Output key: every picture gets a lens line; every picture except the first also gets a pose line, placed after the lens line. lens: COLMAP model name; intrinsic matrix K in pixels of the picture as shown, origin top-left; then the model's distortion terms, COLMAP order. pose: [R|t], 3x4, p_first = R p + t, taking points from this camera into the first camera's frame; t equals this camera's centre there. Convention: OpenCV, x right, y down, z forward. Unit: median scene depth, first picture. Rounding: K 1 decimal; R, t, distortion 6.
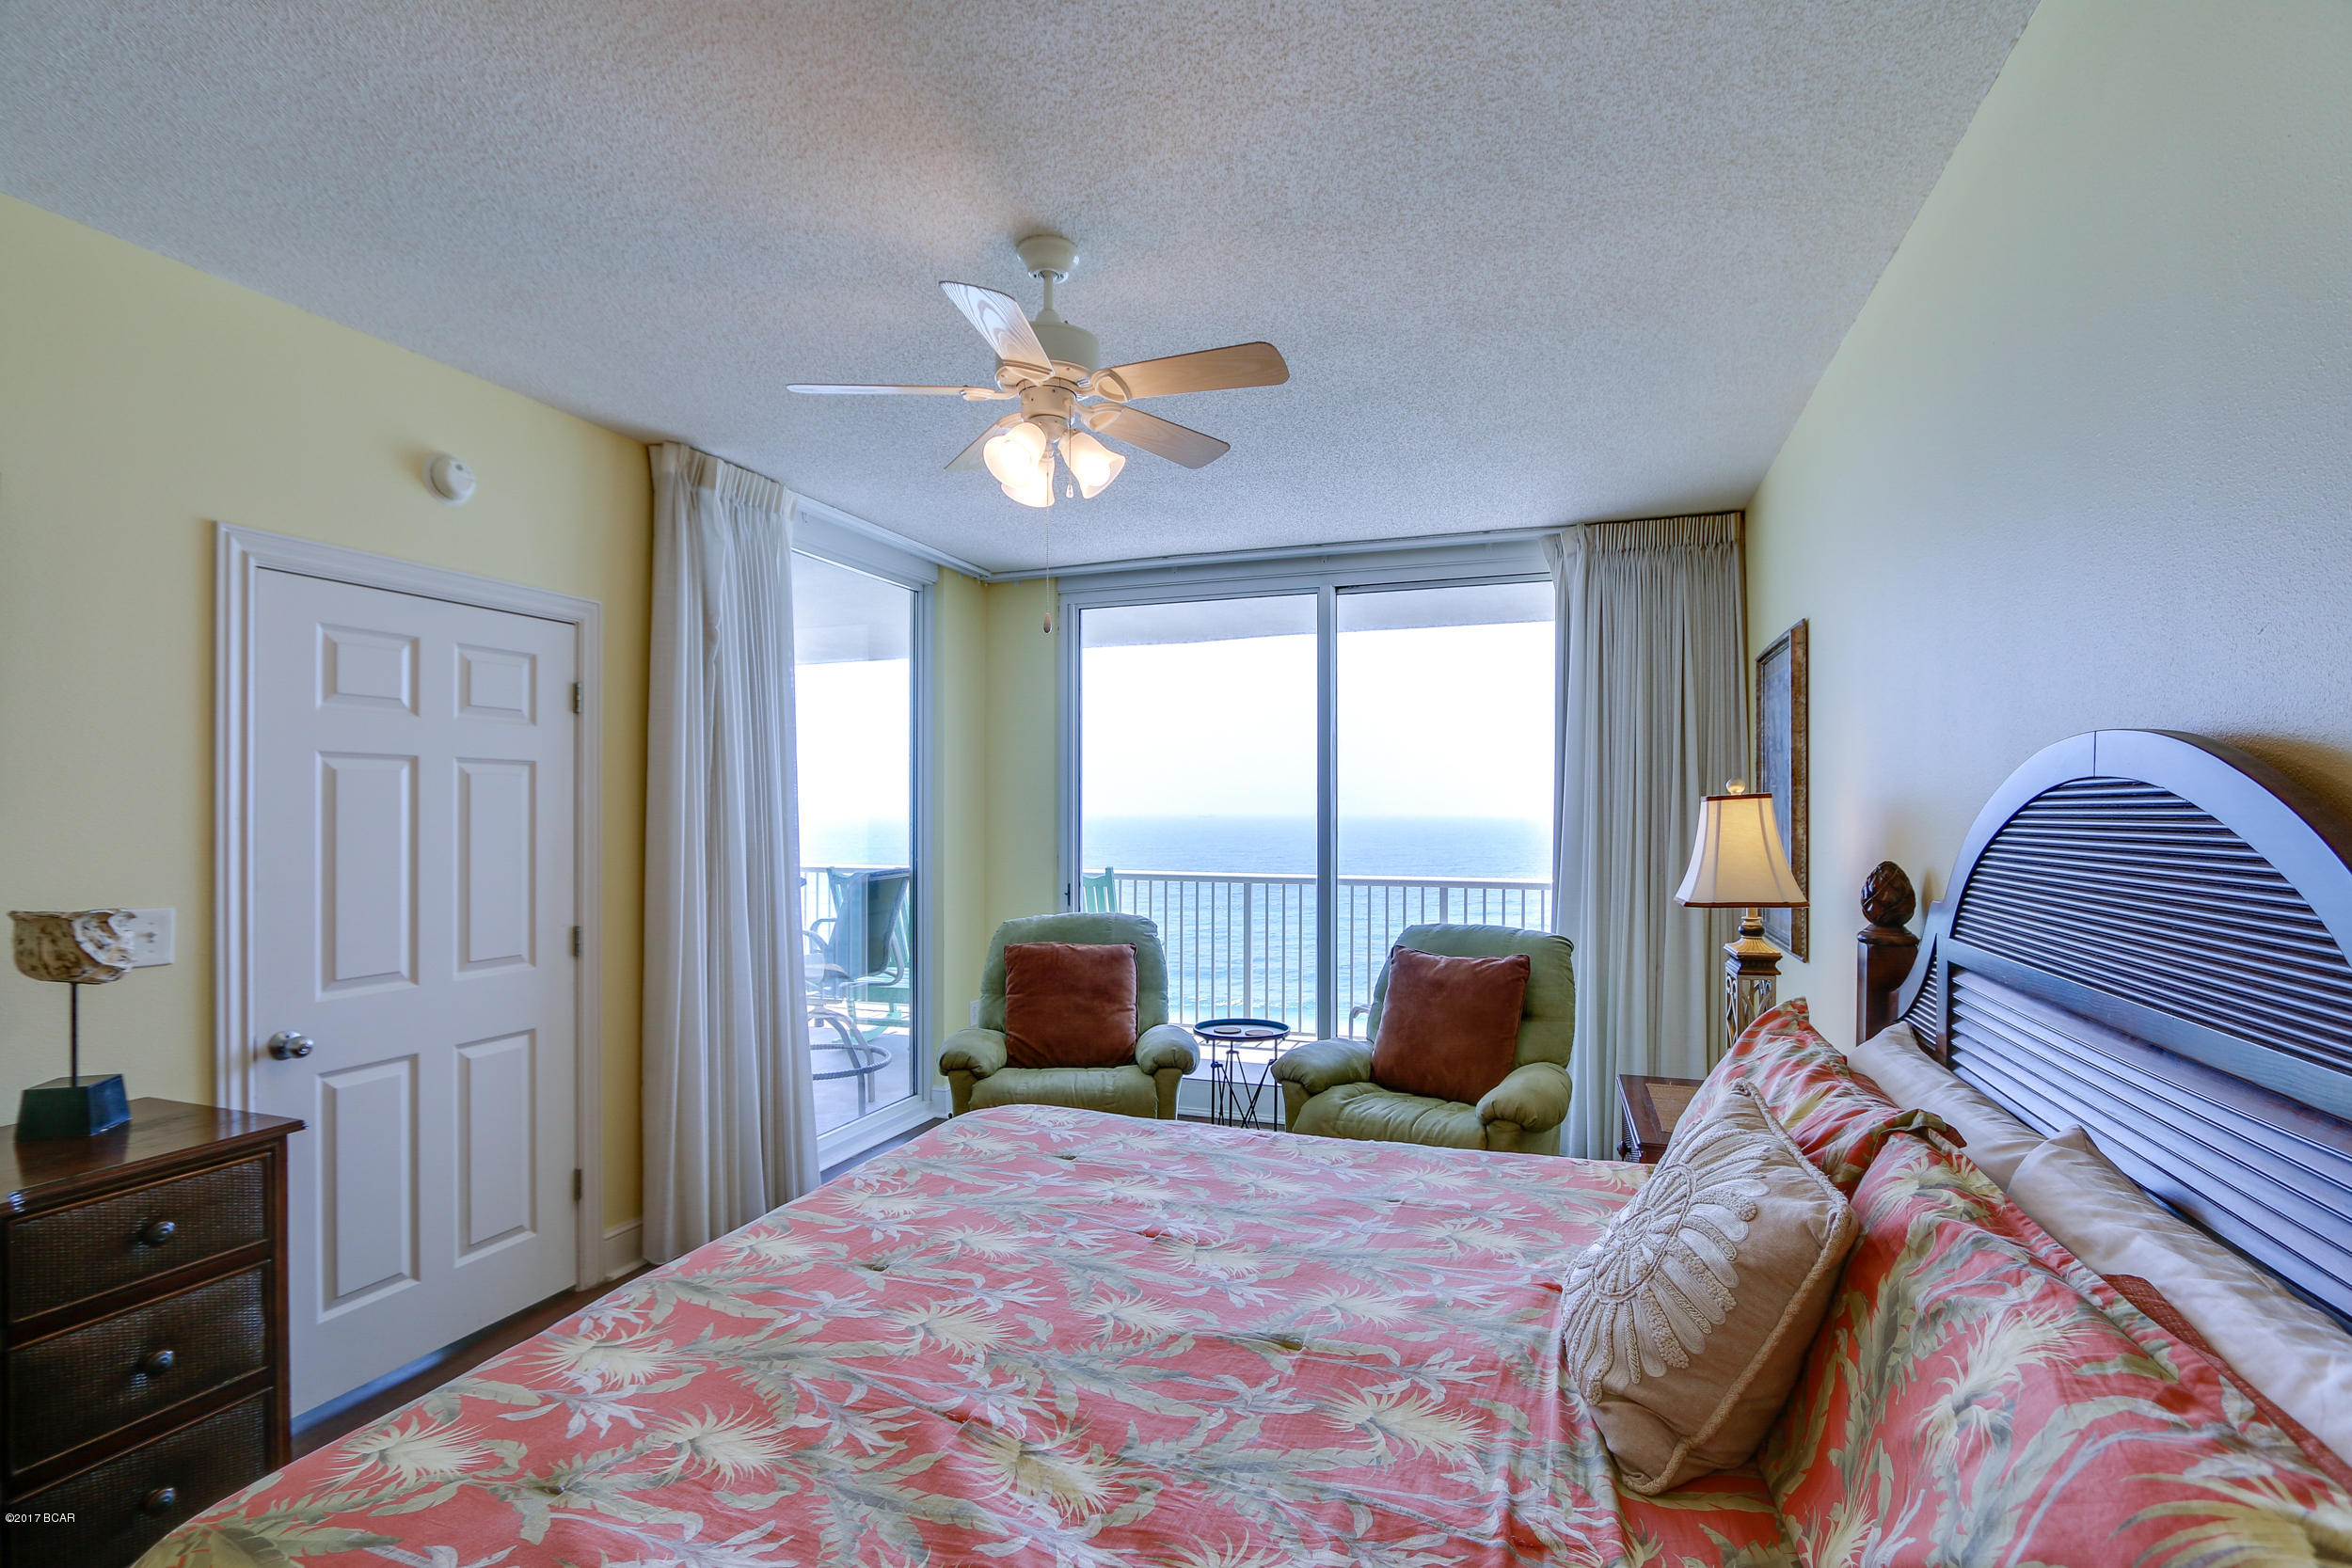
lens RADIAL K [[1083.5, 0, 1205.4], [0, 1083.5, 803.8], [0, 0, 1]] dist [-0.019934, 0.000634]
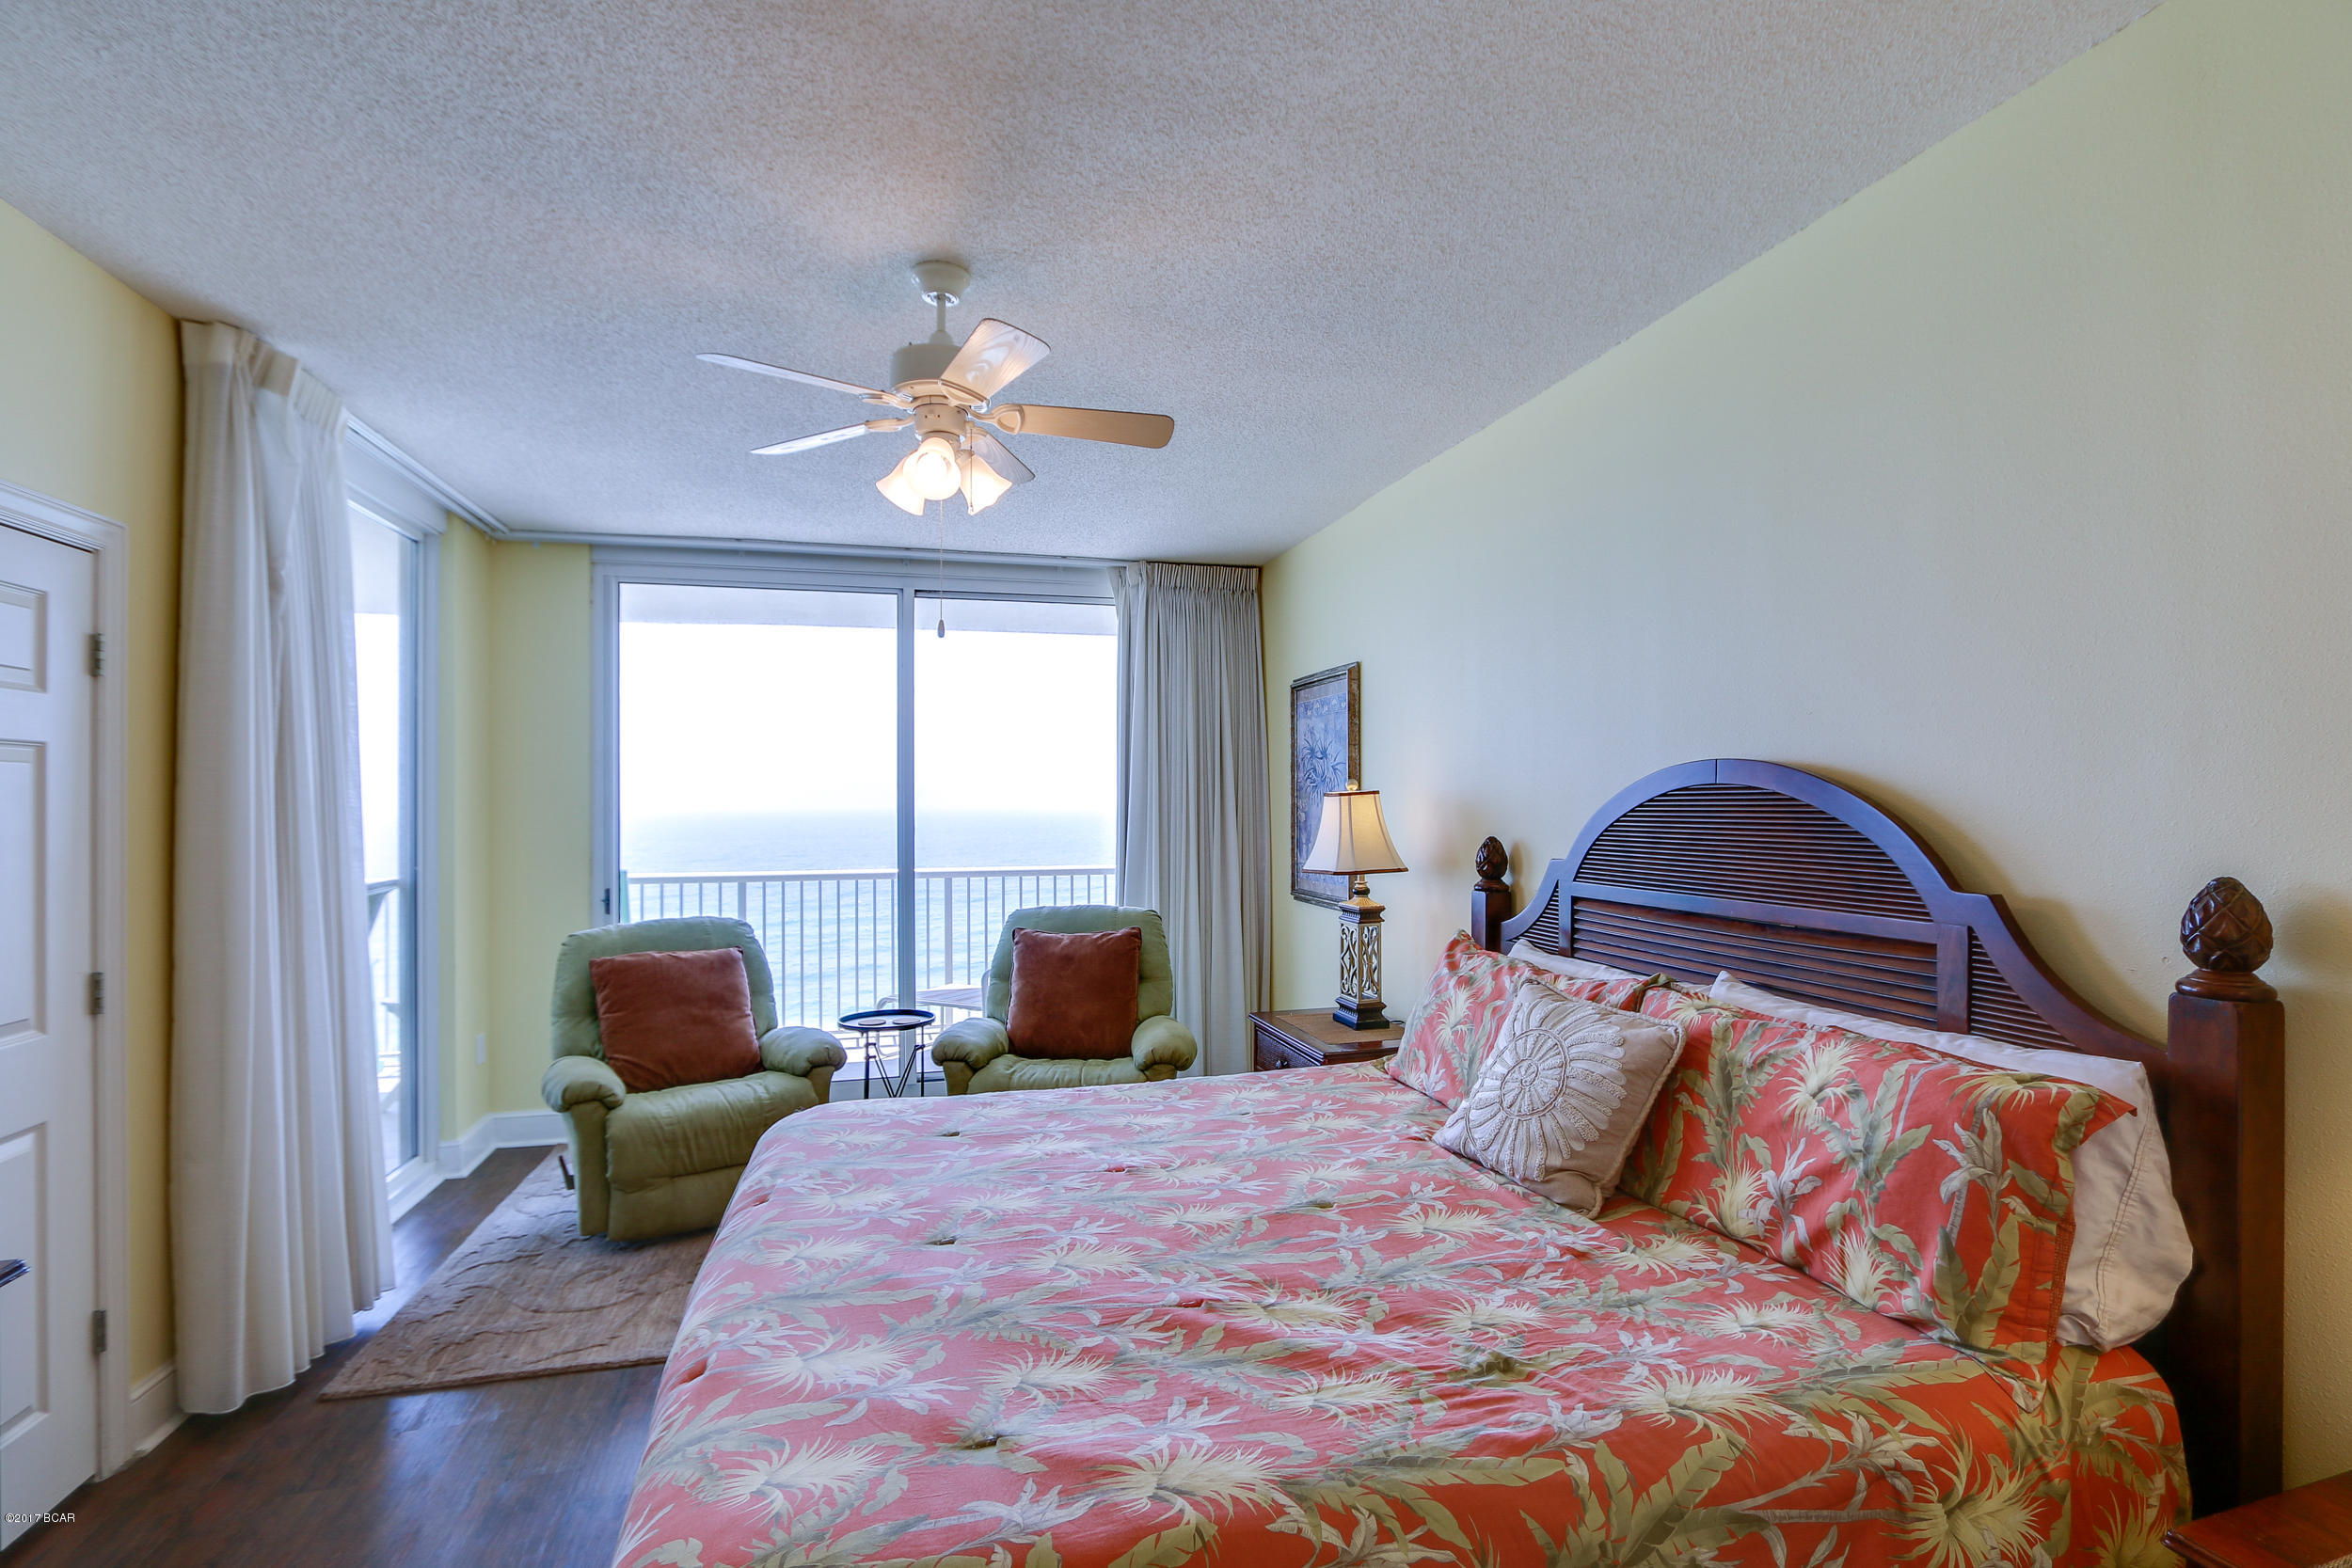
lens RADIAL K [[1092.7, 0, 1181.5], [0, 1092.7, 795.8], [0, 0, 1]] dist [-0.028884, 0.008411]
pose [[0.819771, -0.001416, 0.572690, -0.414368], [0.002587, 0.999996, -0.001231, -0.001634], [-0.572686, 0.002491, 0.819771, -0.001706]]
